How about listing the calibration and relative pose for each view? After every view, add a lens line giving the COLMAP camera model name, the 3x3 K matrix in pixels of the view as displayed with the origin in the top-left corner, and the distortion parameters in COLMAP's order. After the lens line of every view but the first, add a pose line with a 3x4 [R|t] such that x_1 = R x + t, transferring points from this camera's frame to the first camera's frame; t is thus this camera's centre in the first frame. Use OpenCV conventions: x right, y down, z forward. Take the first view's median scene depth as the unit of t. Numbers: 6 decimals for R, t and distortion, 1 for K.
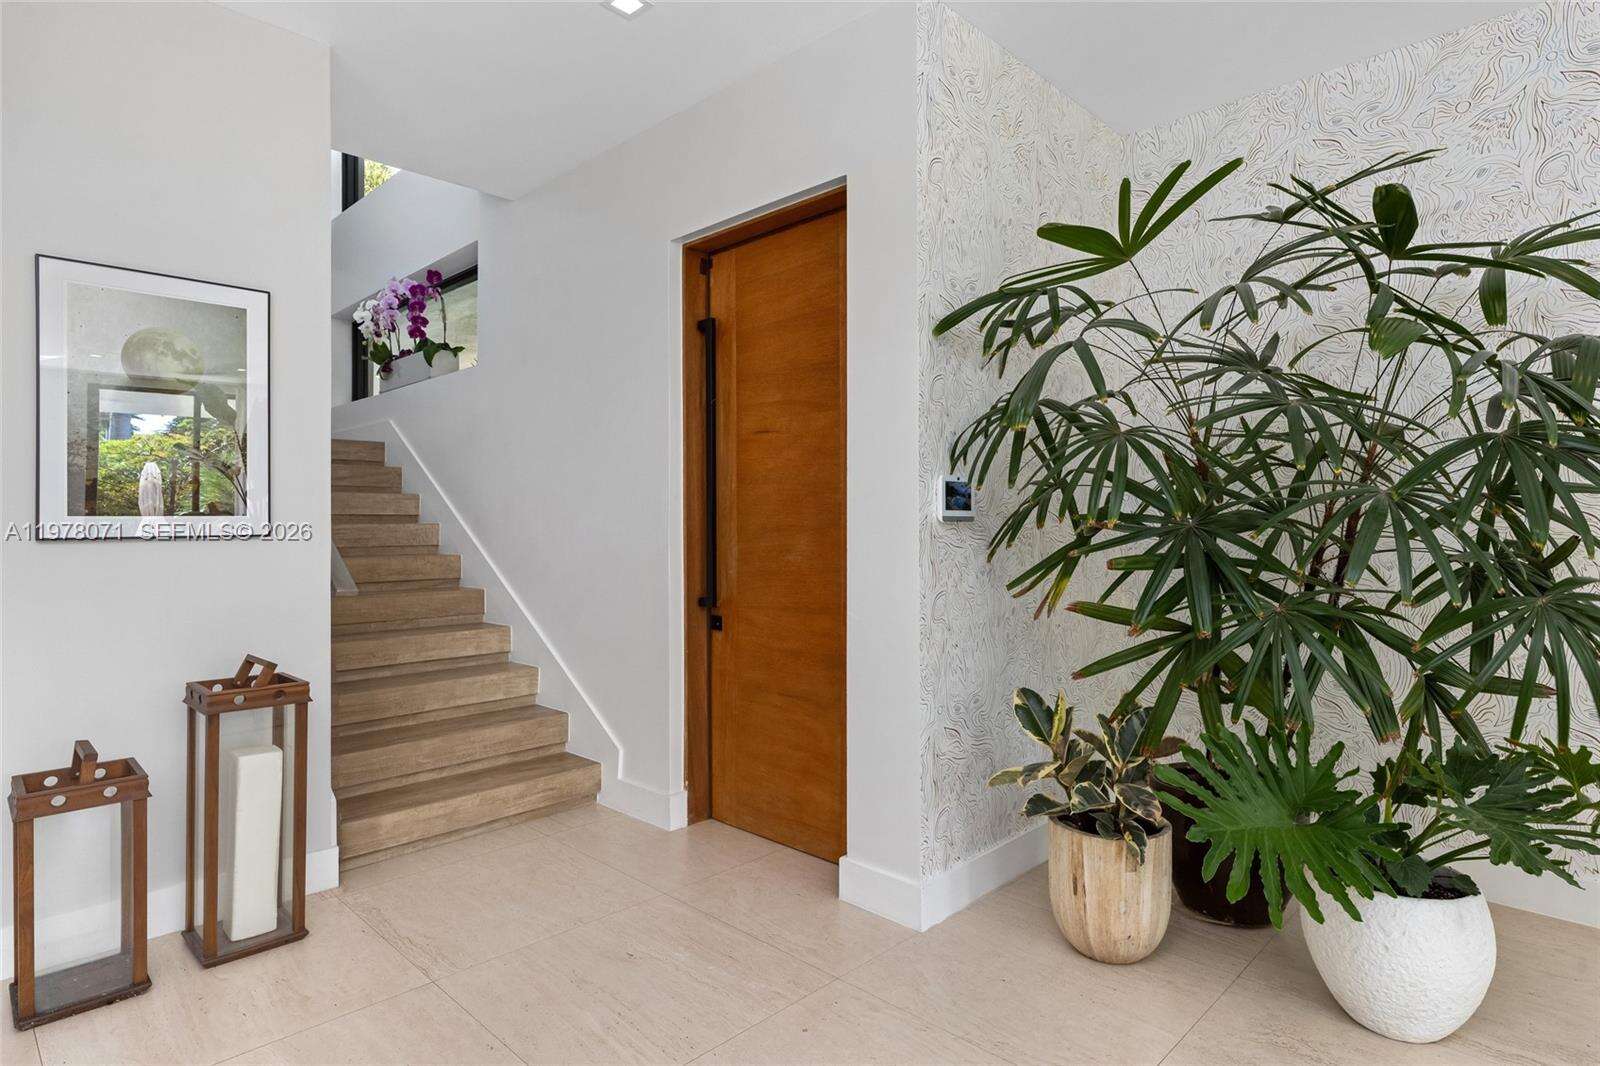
lens RADIAL K [[873.6, 0, 799.5], [0, 873.6, 532.1], [0, 0, 1]] dist [-0.000379, -0.000128]
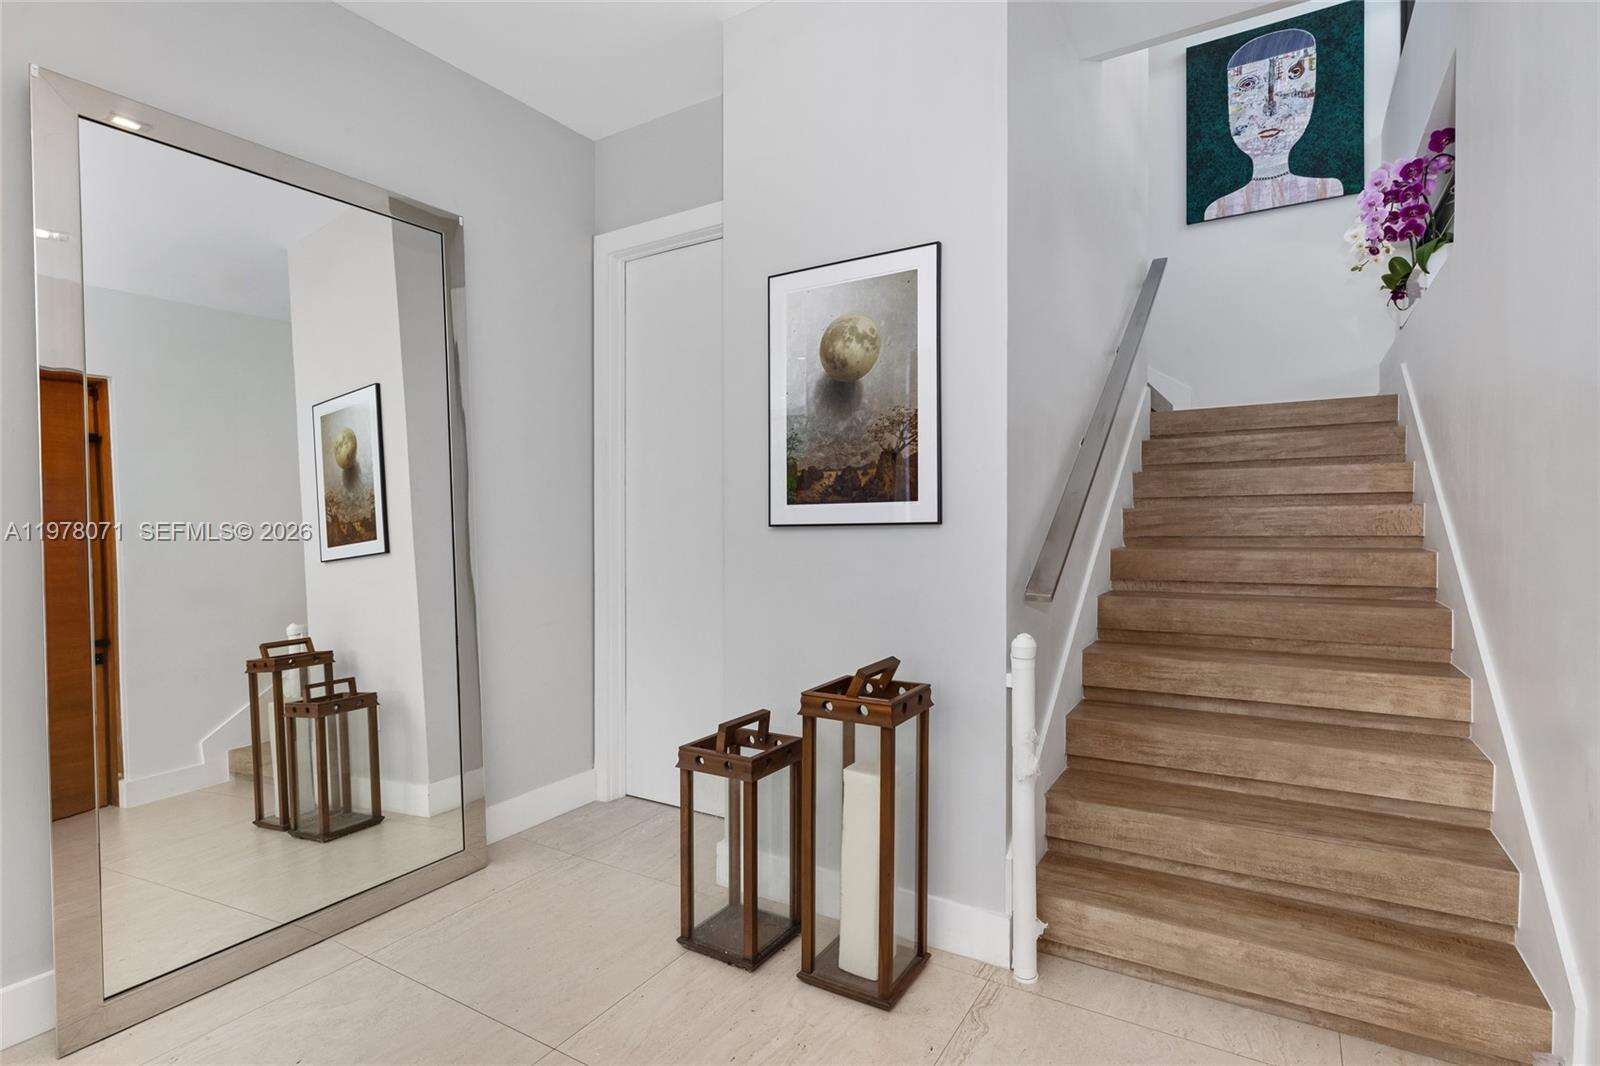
lens RADIAL K [[799.4, 0, 798.7], [0, 799.4, 520.3], [0, 0, 1]] dist [0.000467, 0.000087]
pose [[0.217005, 0.004693, -0.976159, 0.112724], [0.003369, 0.999979, 0.005556, -0.002842], [0.976165, -0.004495, 0.216985, 0.561321]]
